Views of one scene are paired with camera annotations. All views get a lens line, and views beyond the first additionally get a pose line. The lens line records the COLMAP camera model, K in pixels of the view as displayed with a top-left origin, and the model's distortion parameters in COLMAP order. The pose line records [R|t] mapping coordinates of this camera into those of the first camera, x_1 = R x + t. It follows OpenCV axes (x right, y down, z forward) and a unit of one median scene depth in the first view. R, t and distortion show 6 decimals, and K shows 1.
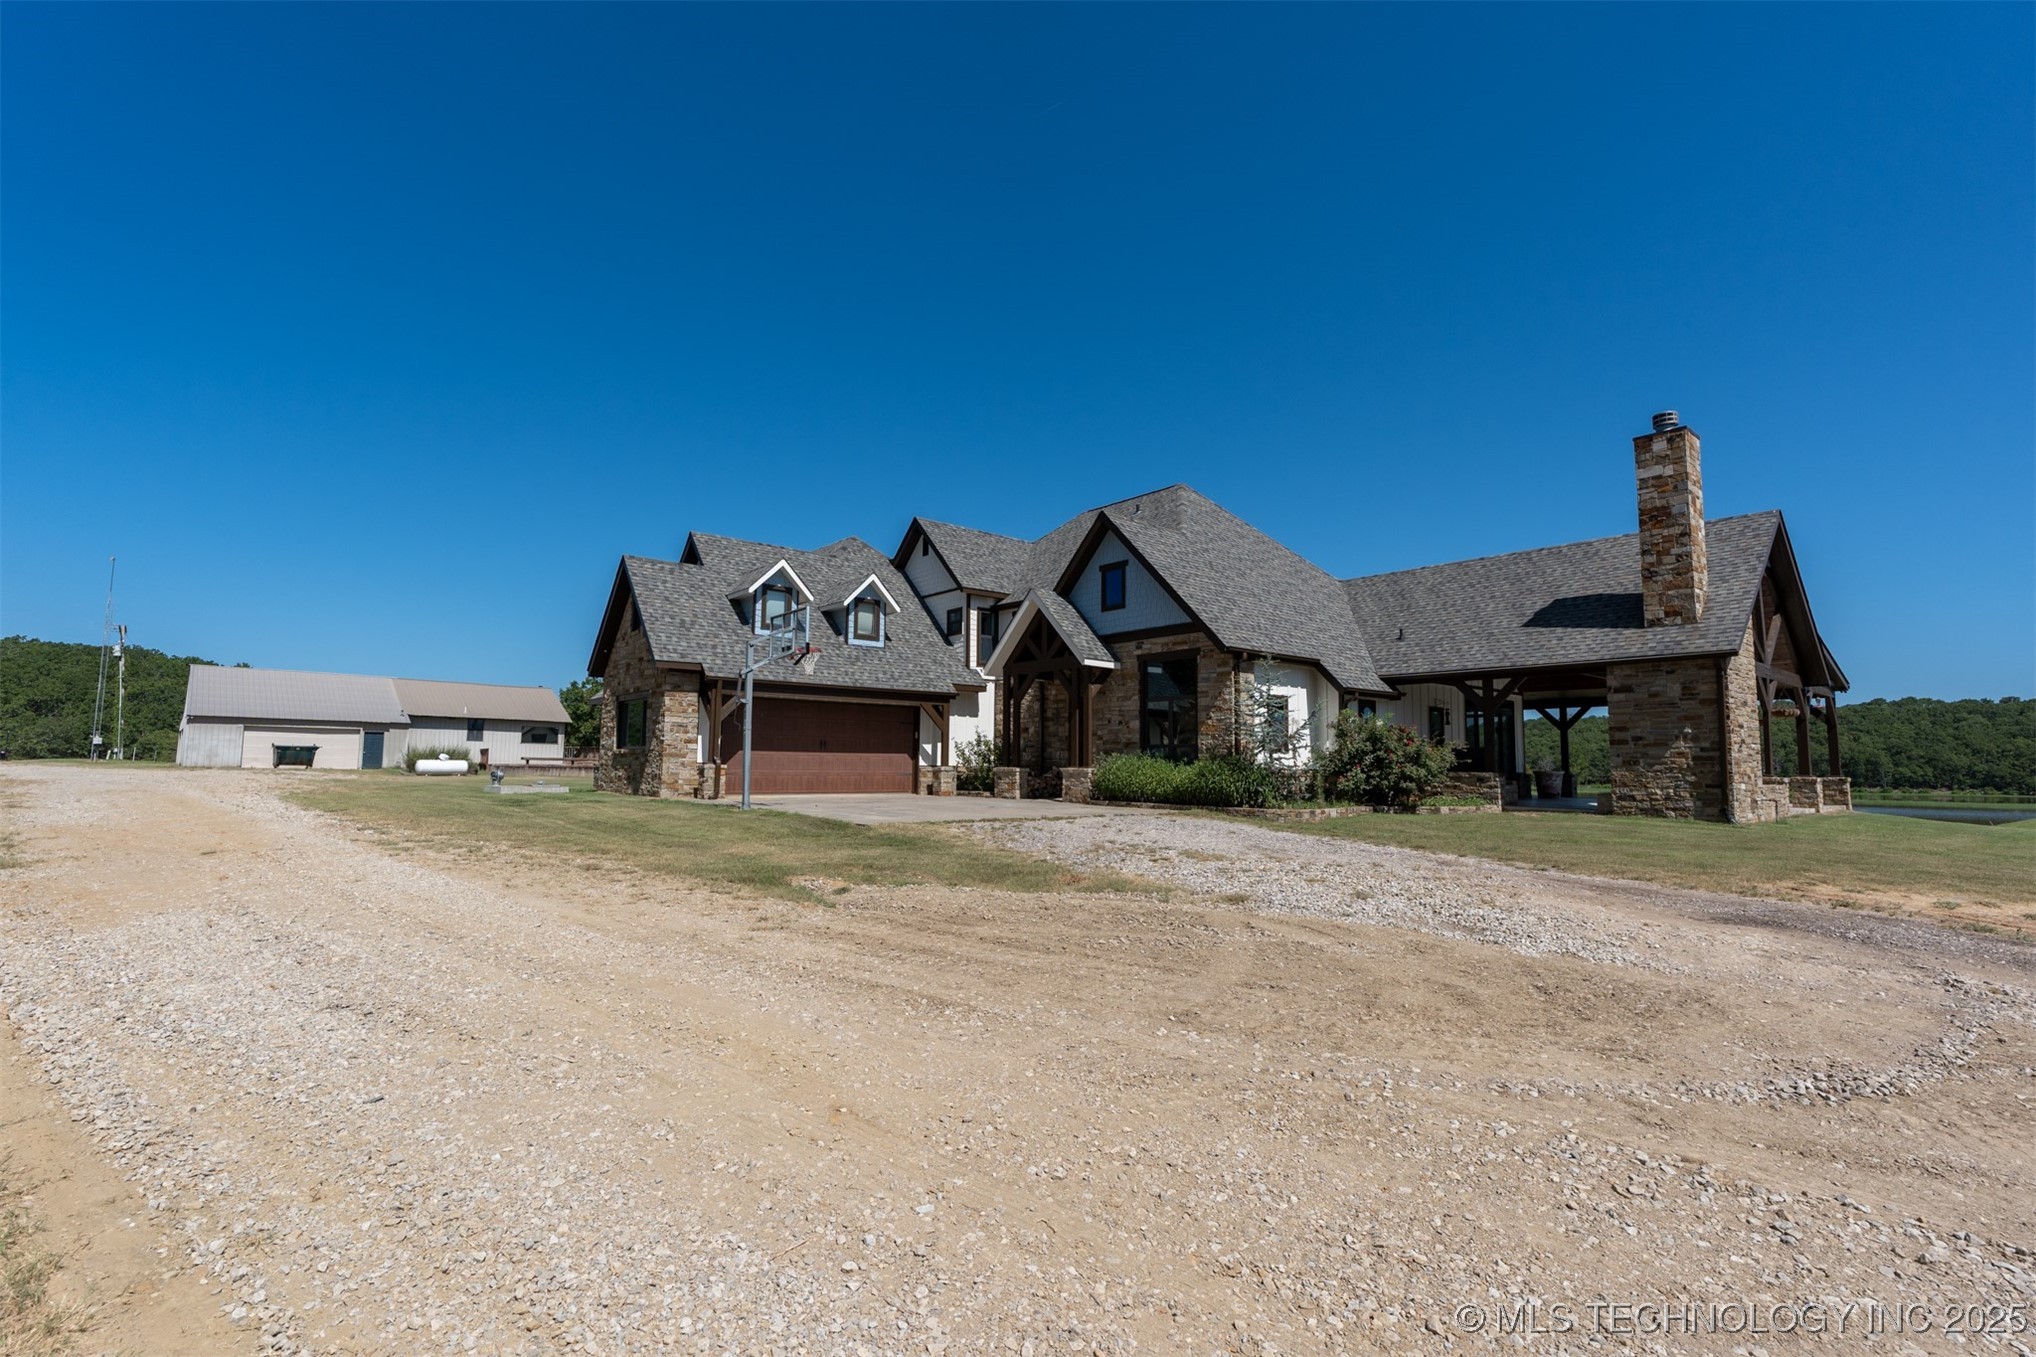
lens RADIAL K [[918.4, 0, 1013.5], [0, 918.4, 679.2], [0, 0, 1]] dist [-0.003586, 0.001641]
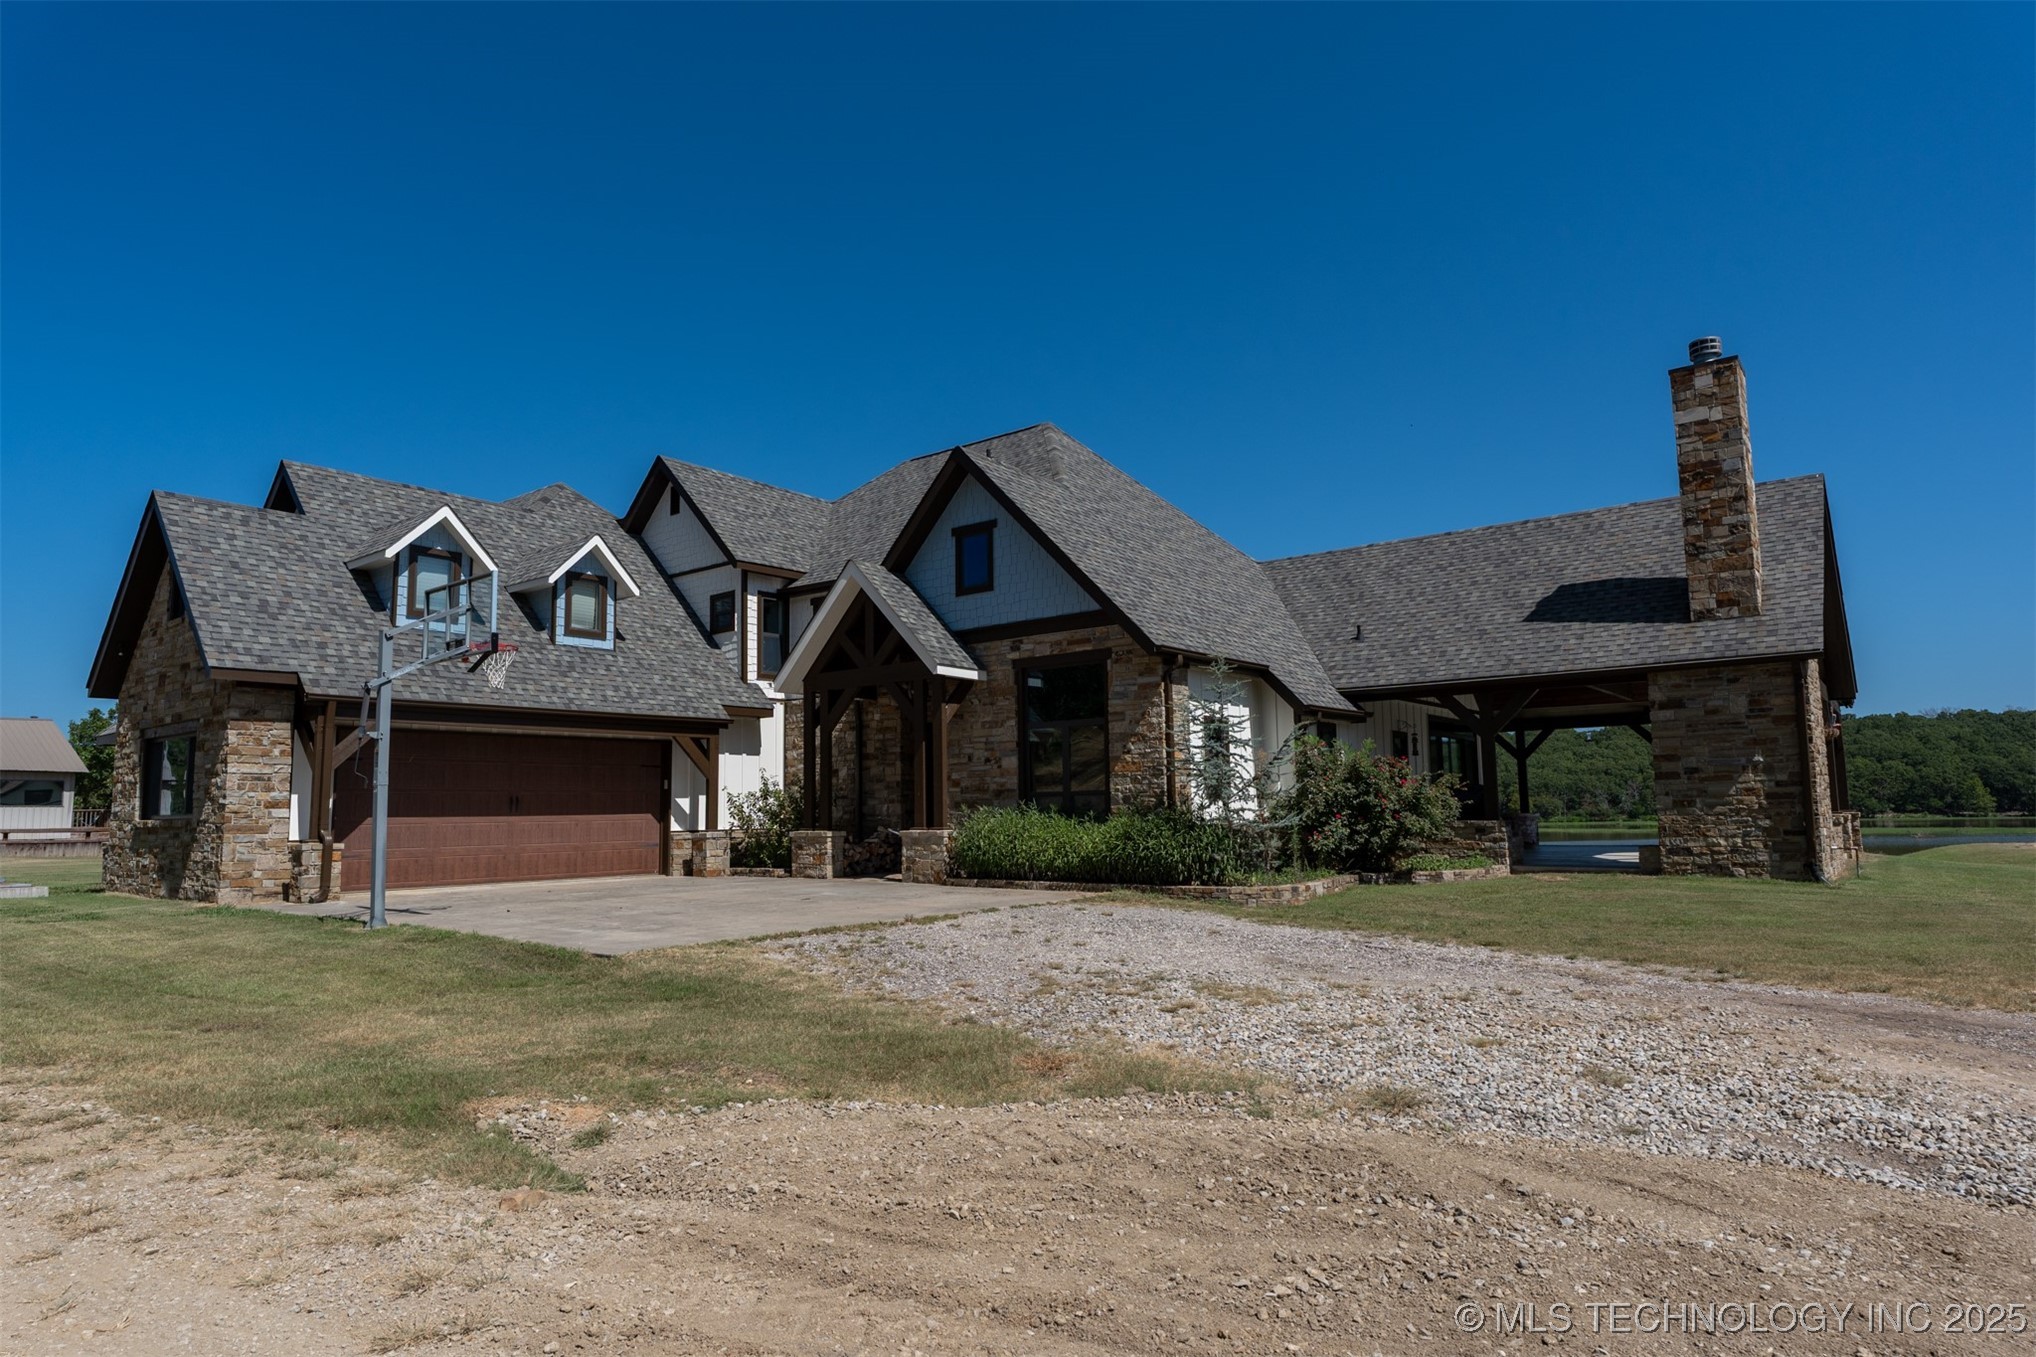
lens RADIAL K [[1164.1, 0, 1014.4], [0, 1164.1, 682.1], [0, 0, 1]] dist [-0.000761, 0.000011]
pose [[0.977400, -0.003198, 0.211372, -0.045992], [0.006815, 0.999843, -0.016385, 0.004266], [-0.211286, 0.017456, 0.977268, 0.166678]]
